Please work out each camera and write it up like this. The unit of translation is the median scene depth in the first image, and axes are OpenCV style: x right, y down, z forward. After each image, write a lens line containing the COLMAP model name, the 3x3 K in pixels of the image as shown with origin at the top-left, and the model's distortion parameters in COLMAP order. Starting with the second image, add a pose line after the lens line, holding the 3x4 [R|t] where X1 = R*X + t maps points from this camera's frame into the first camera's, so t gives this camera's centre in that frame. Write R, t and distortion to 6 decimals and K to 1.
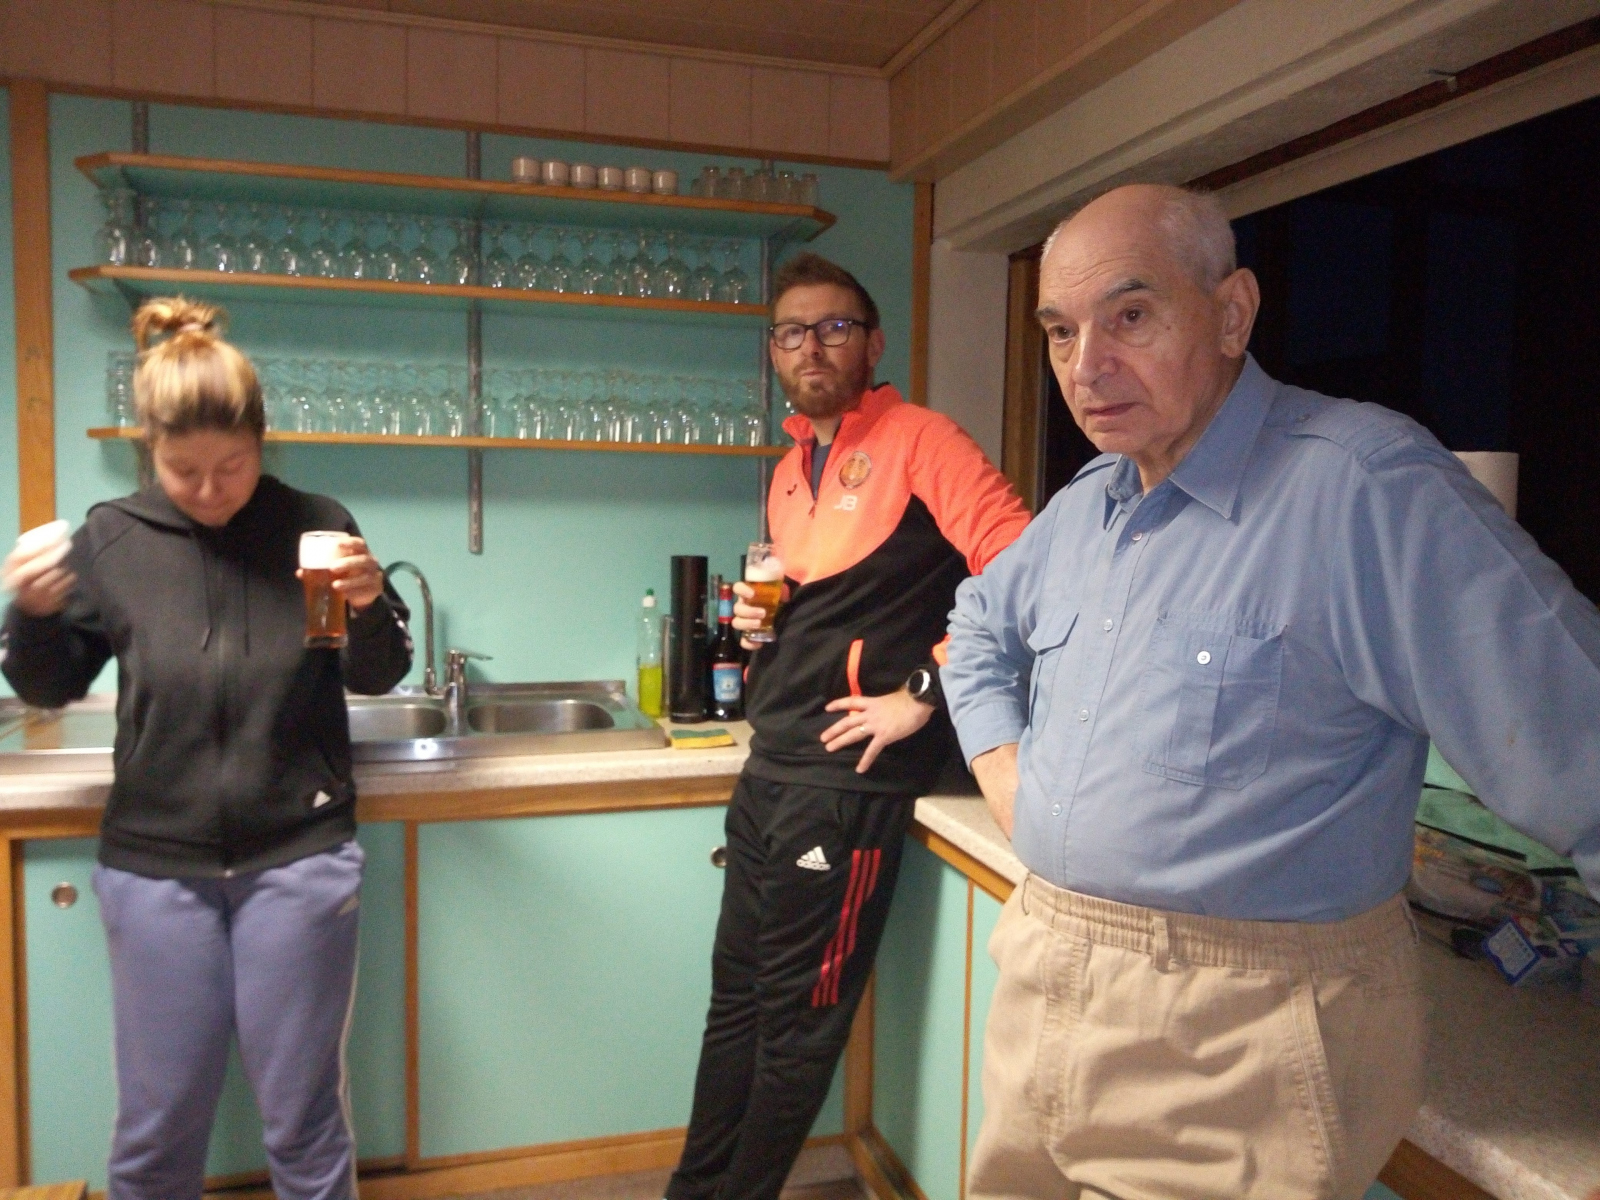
lens RADIAL K [[1255.4, 0, 793.8], [0, 1255.4, 591.0], [0, 0, 1]] dist [0.037659, -0.062584]
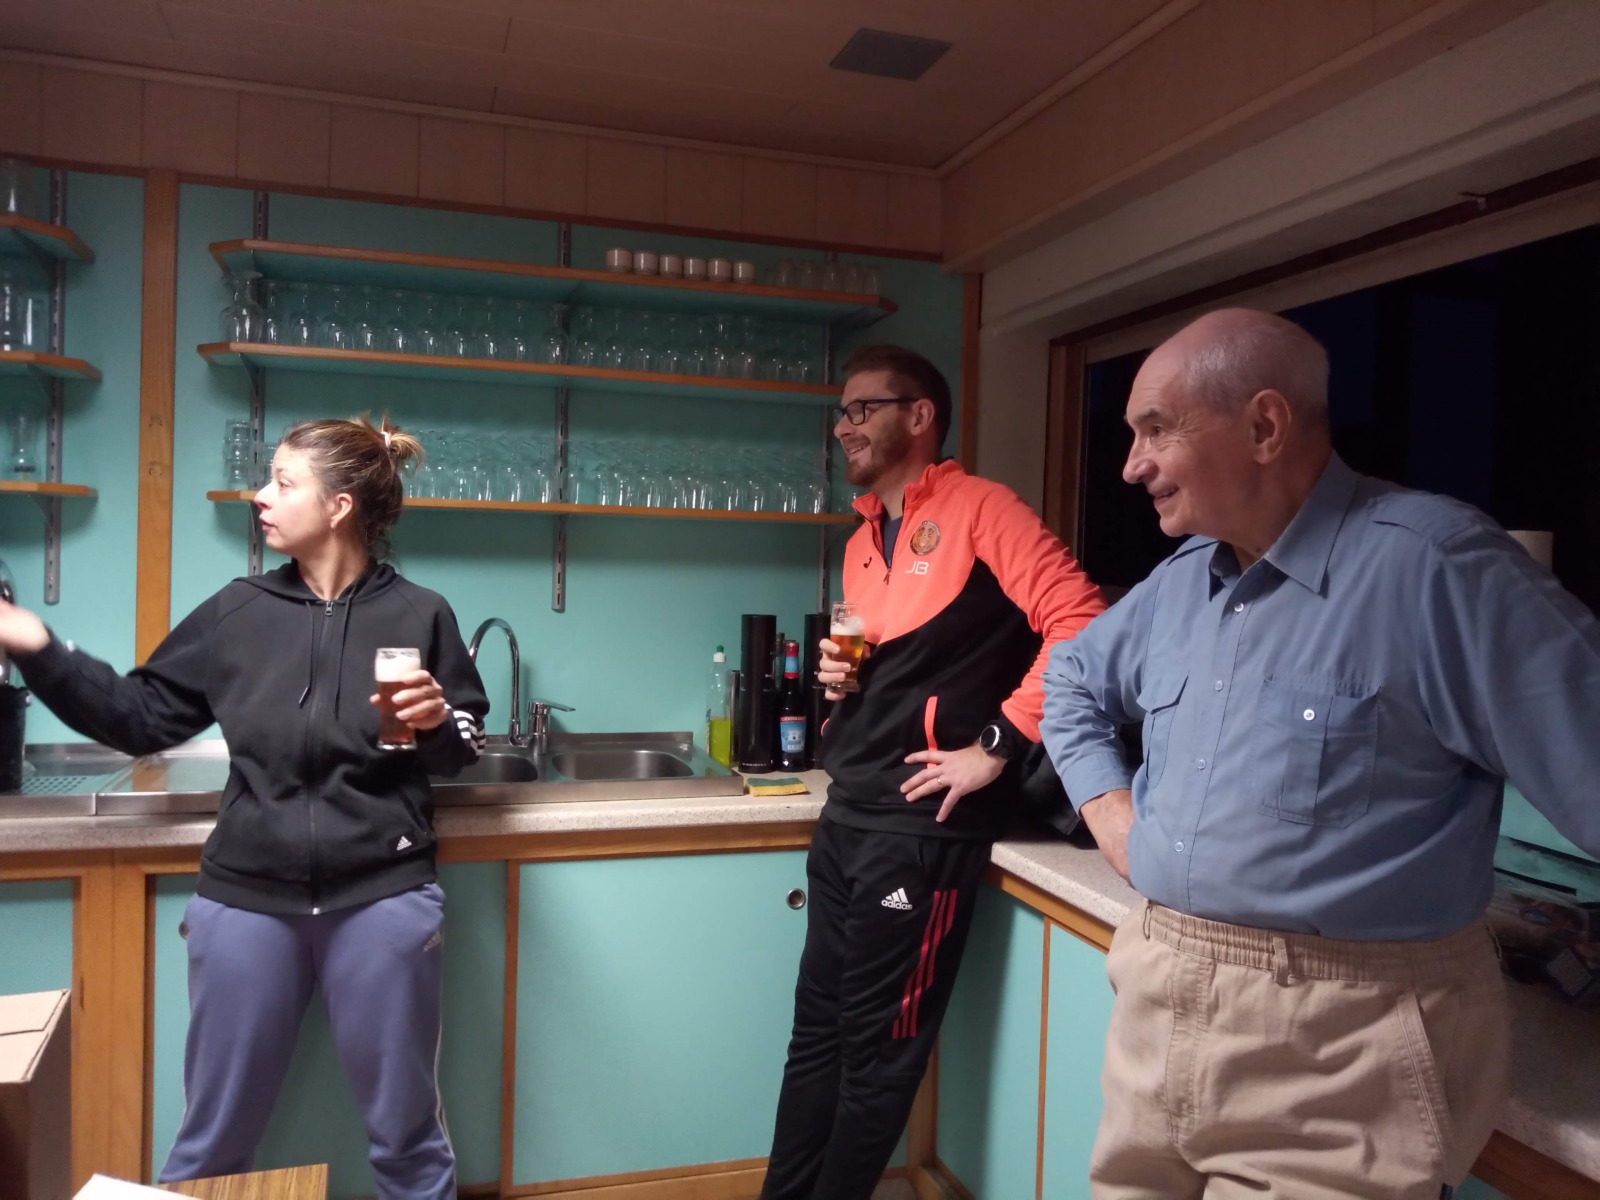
lens RADIAL K [[1255.4, 0, 784.5], [0, 1255.4, 592.7], [0, 0, 1]] dist [0.037659, -0.062584]
pose [[0.999815, 0.011507, 0.015419, -0.097006], [-0.010825, 0.998992, -0.043555, -0.001736], [-0.015905, 0.043380, 0.998932, -0.085888]]
